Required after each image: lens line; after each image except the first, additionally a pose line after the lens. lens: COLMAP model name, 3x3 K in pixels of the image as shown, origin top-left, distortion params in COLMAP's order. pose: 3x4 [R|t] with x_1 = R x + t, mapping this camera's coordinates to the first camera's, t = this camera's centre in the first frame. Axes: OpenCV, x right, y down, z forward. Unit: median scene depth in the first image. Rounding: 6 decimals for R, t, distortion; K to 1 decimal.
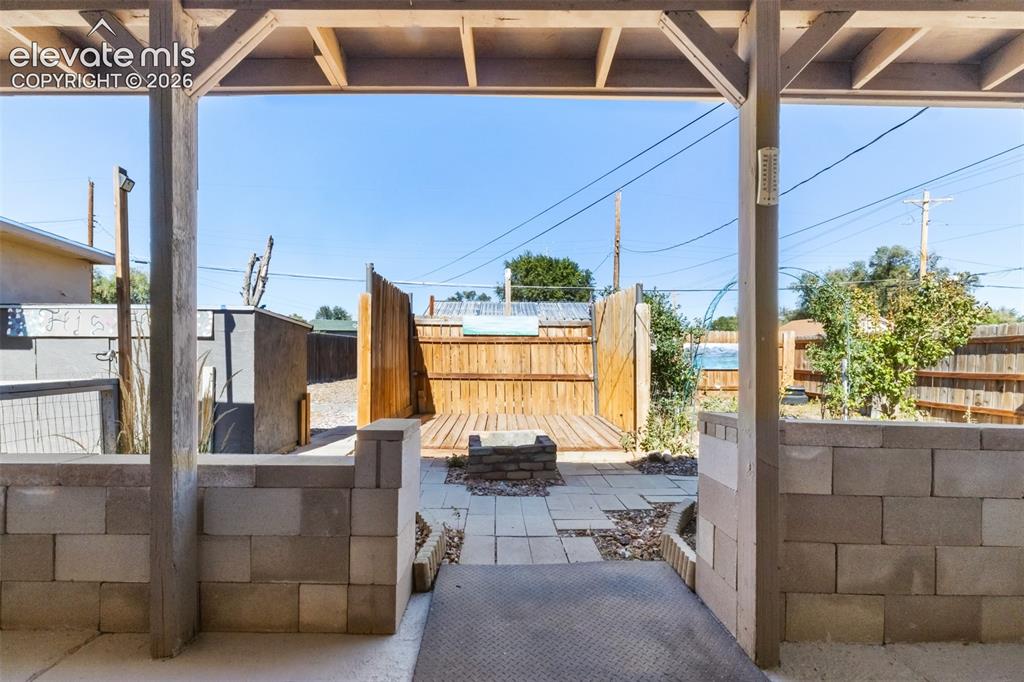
lens RADIAL K [[460.2, 0, 503.7], [0, 460.2, 360.5], [0, 0, 1]] dist [-0.002765, -0.000204]
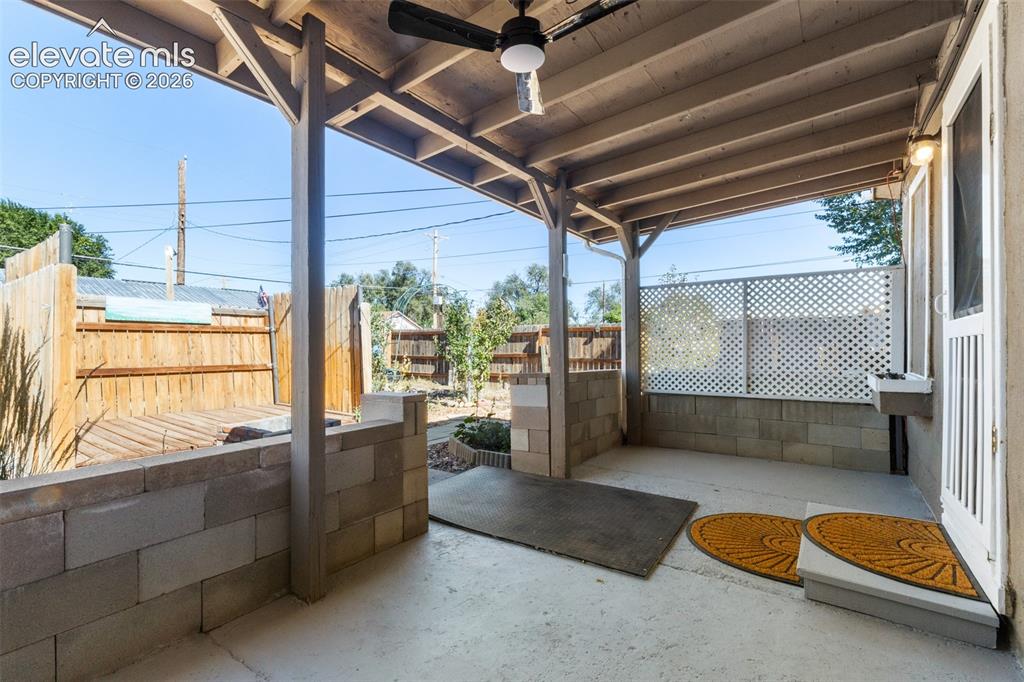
lens RADIAL K [[460.2, 0, 511.3], [0, 460.2, 343.4], [0, 0, 1]] dist [-0.002765, -0.000204]
pose [[0.573473, -0.002604, 0.819221, -0.334812], [0.015518, 0.999850, -0.007685, 0.001338], [-0.819078, 0.017120, 0.573427, -0.021715]]
